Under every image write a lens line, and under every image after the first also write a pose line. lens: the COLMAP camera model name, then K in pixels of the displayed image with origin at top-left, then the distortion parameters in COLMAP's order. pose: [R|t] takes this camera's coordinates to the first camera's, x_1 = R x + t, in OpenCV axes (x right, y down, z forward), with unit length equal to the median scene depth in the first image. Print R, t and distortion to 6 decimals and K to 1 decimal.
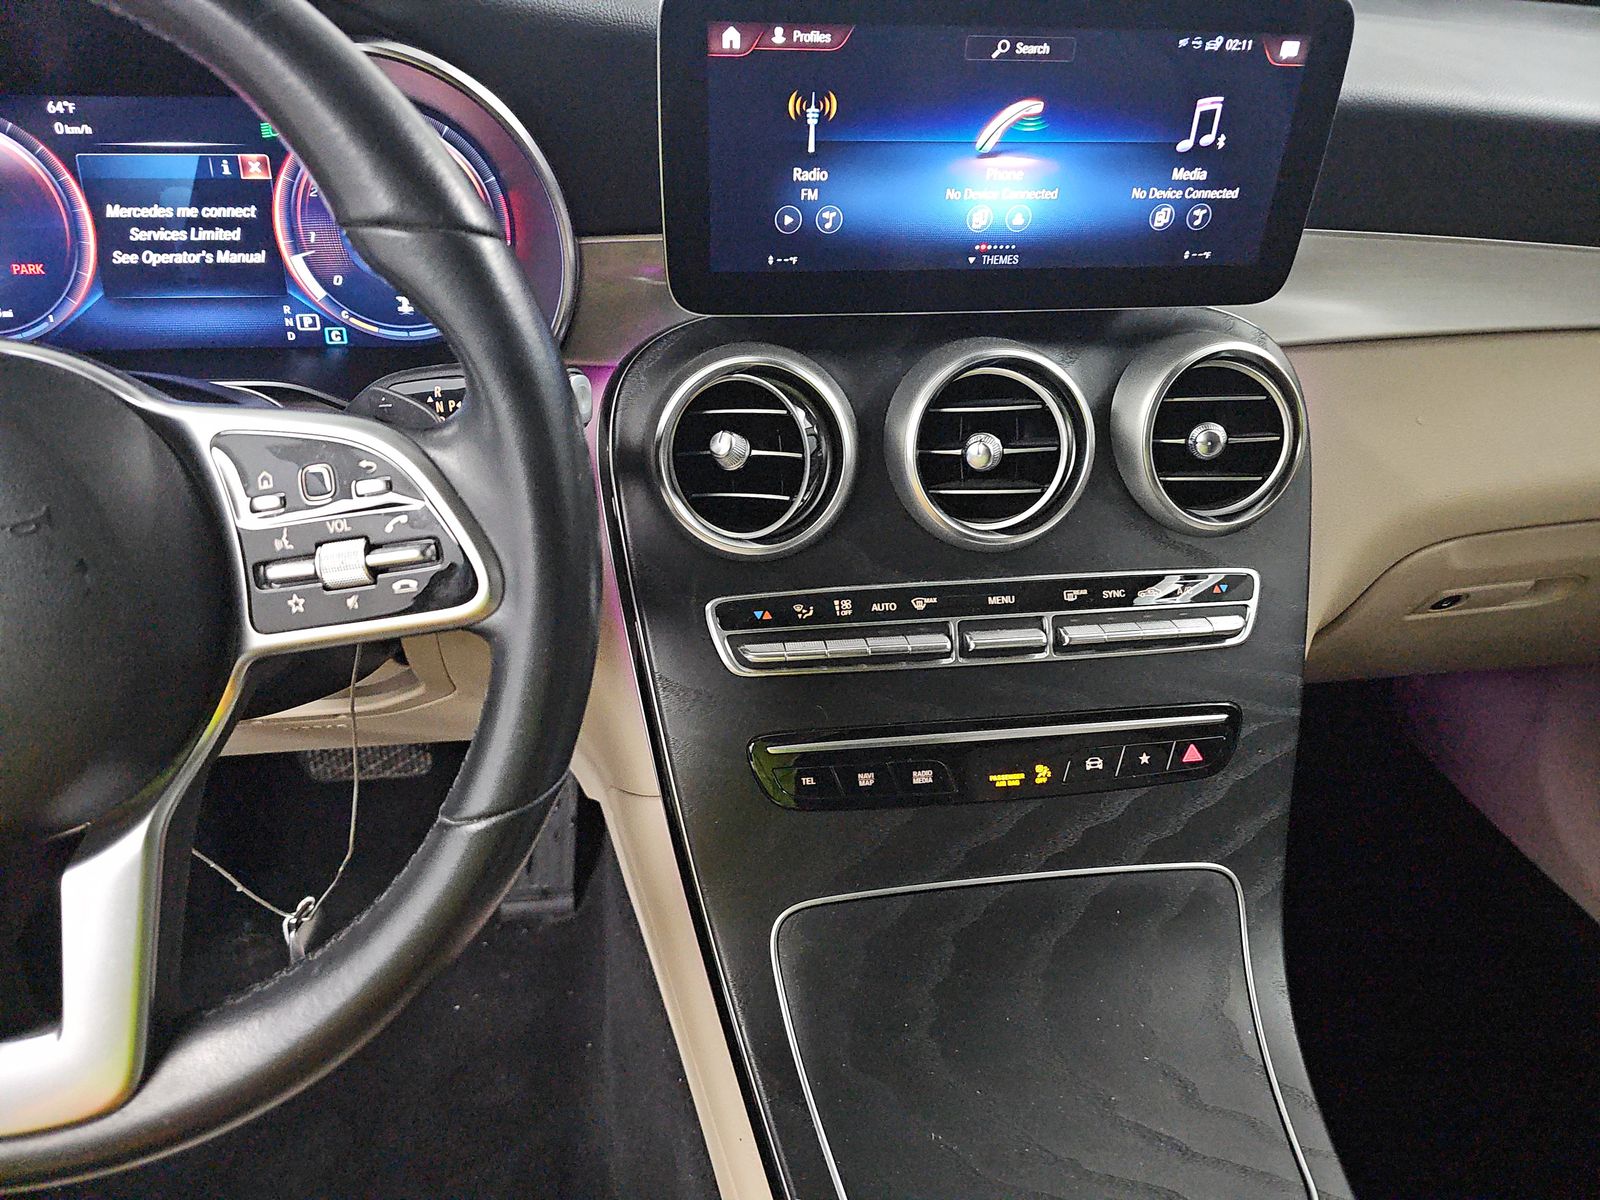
lens RADIAL K [[1068.1, 0, 800.0], [0, 1068.1, 600.0], [0, 0, 1]] dist [0.005483, -0.038100]
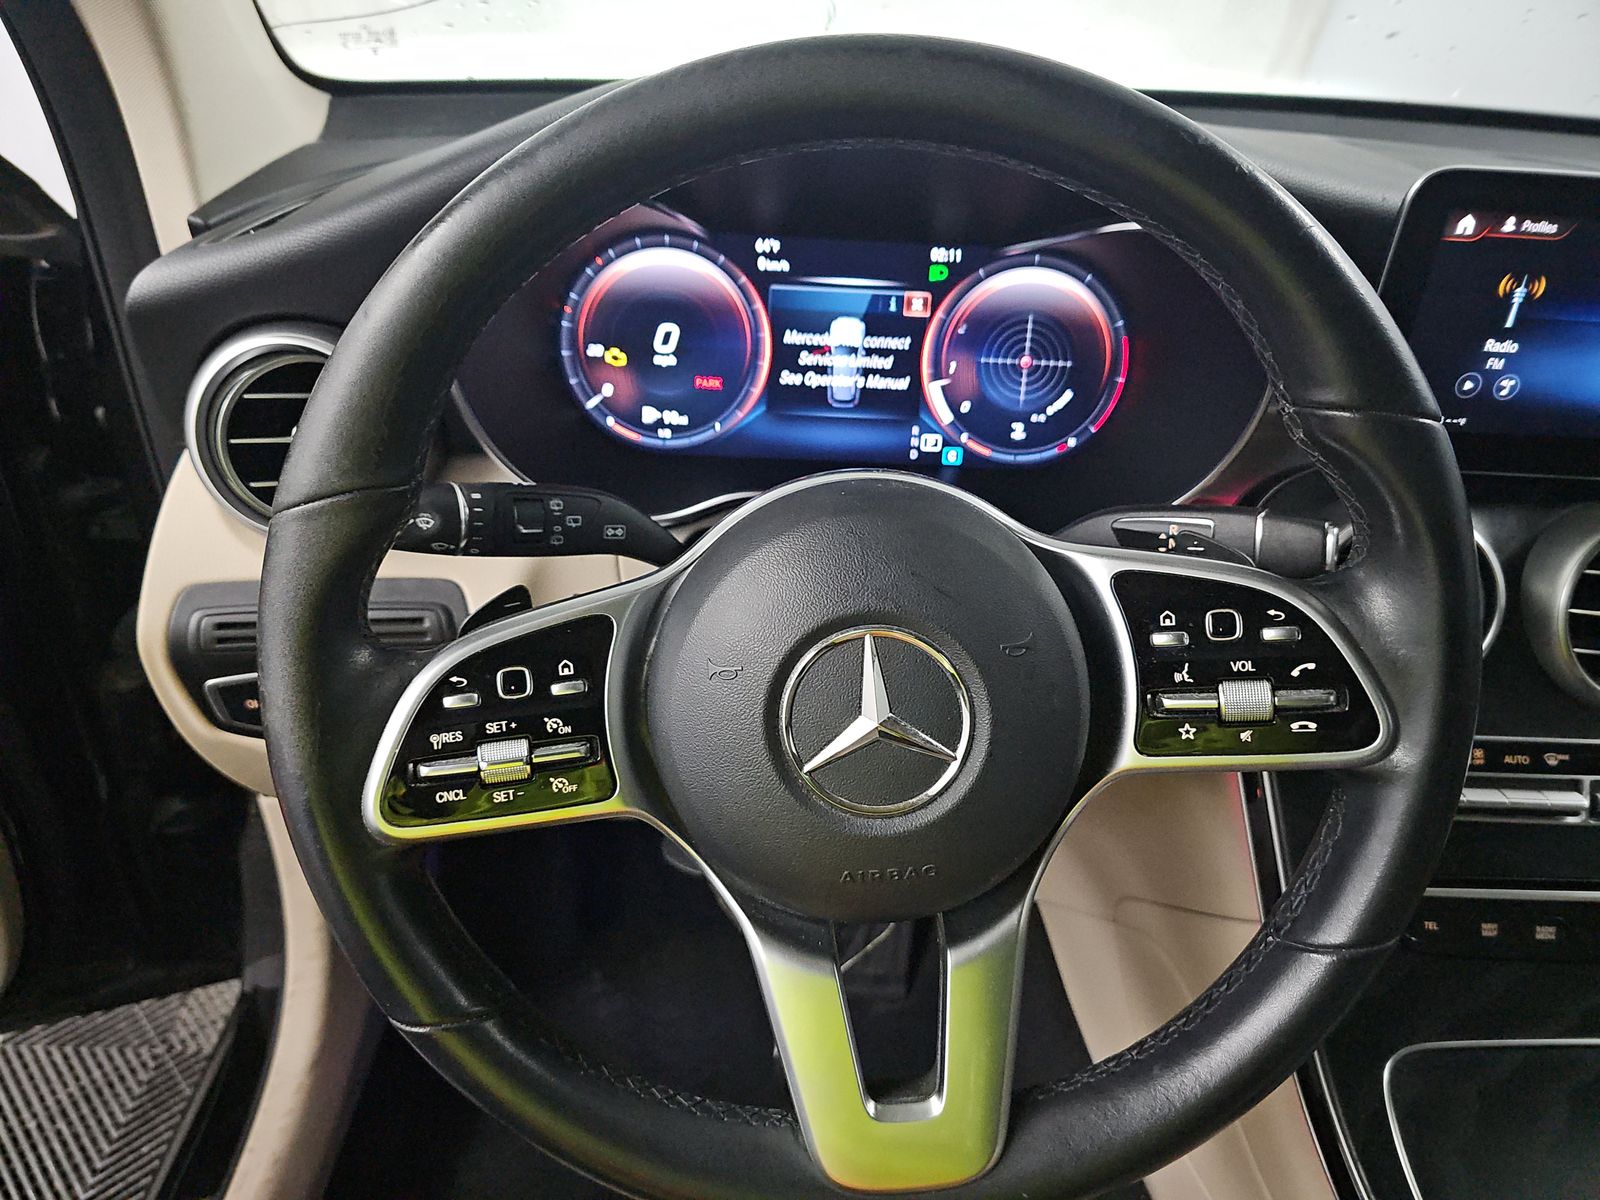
lens RADIAL K [[1078.1, 0, 800.0], [0, 1078.1, 600.0], [0, 0, 1]] dist [-0.001080, -0.041577]
pose [[0.986000, 0.080212, -0.146184, -0.456178], [-0.091182, 0.993375, -0.069947, -0.011077], [0.139605, 0.082297, 0.986781, -0.106649]]
